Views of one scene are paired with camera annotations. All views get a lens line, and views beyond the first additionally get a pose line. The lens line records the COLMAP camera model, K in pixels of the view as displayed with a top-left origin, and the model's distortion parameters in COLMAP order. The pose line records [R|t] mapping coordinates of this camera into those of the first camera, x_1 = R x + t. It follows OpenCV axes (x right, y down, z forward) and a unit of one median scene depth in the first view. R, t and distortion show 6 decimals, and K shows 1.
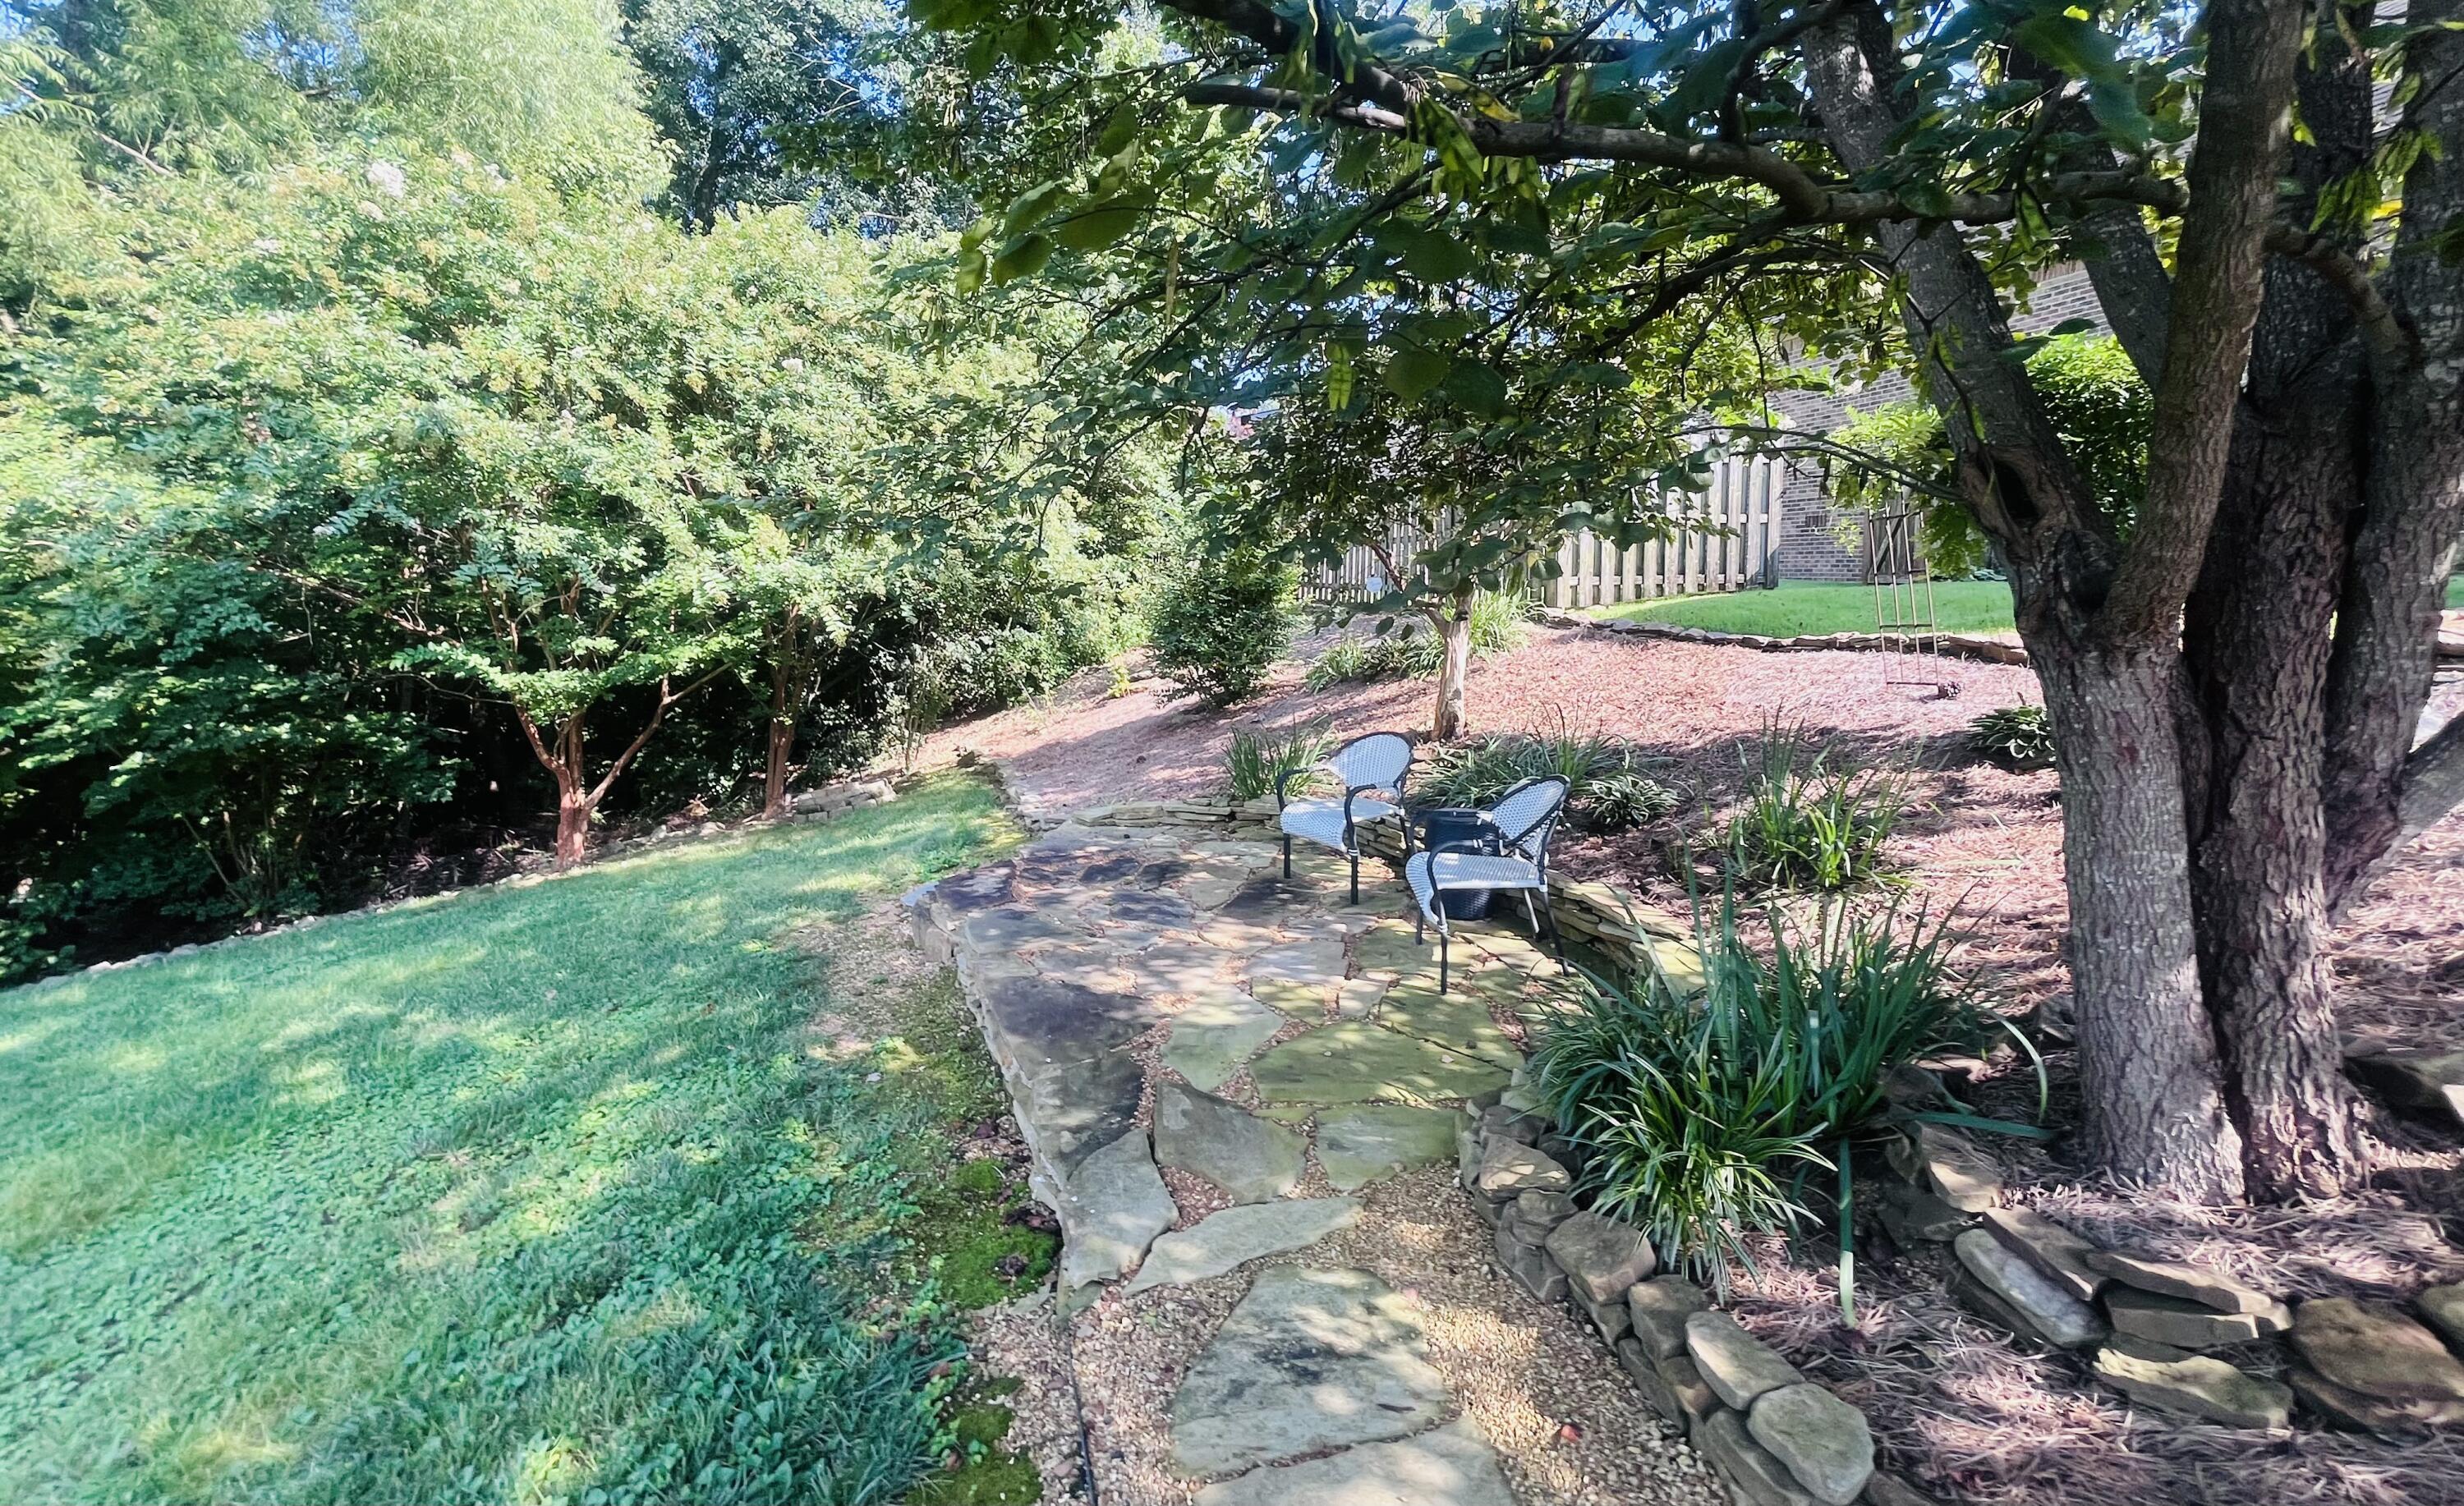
lens RADIAL K [[1006.7, 0, 1231.7], [0, 1006.7, 628.7], [0, 0, 1]] dist [0.000862, 0.000042]
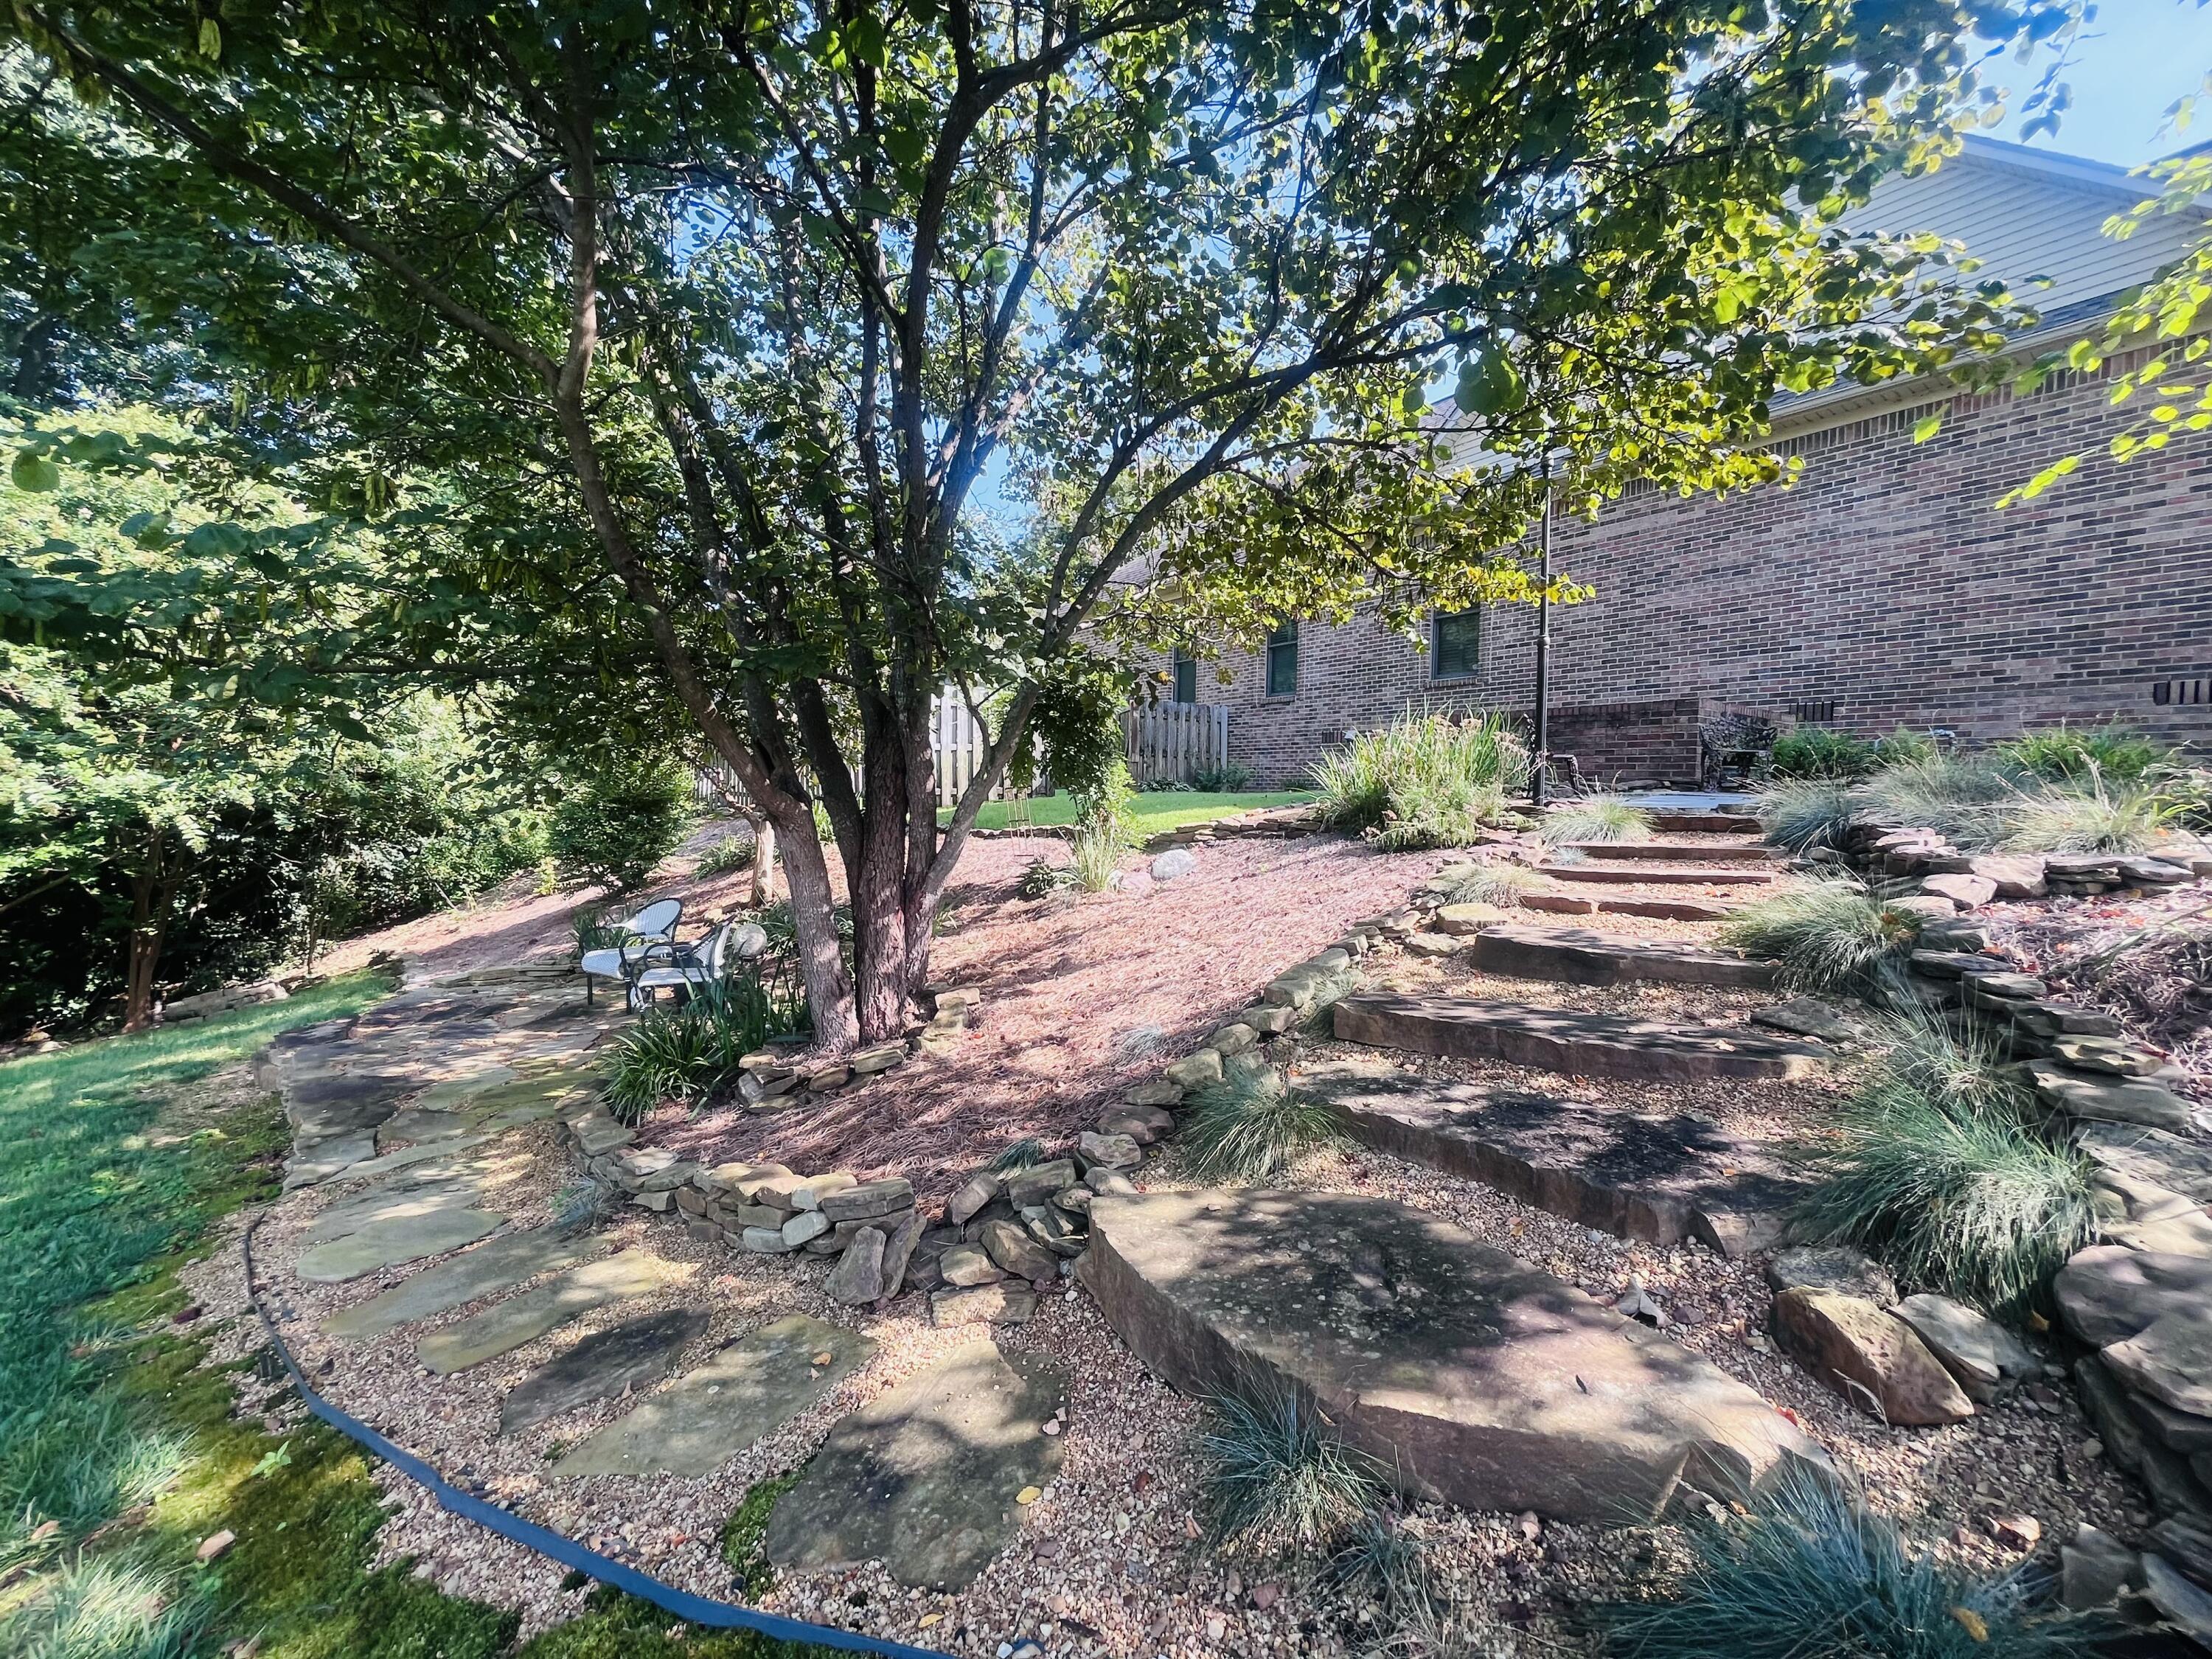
lens RADIAL K [[906.5, 0, 1097.4], [0, 906.5, 836.1], [0, 0, 1]] dist [0.004278, -0.000047]
pose [[0.932579, -0.018215, 0.360507, 0.151285], [0.016985, 0.999834, 0.006581, 0.009198], [-0.360567, -0.000014, 0.932733, -0.252334]]
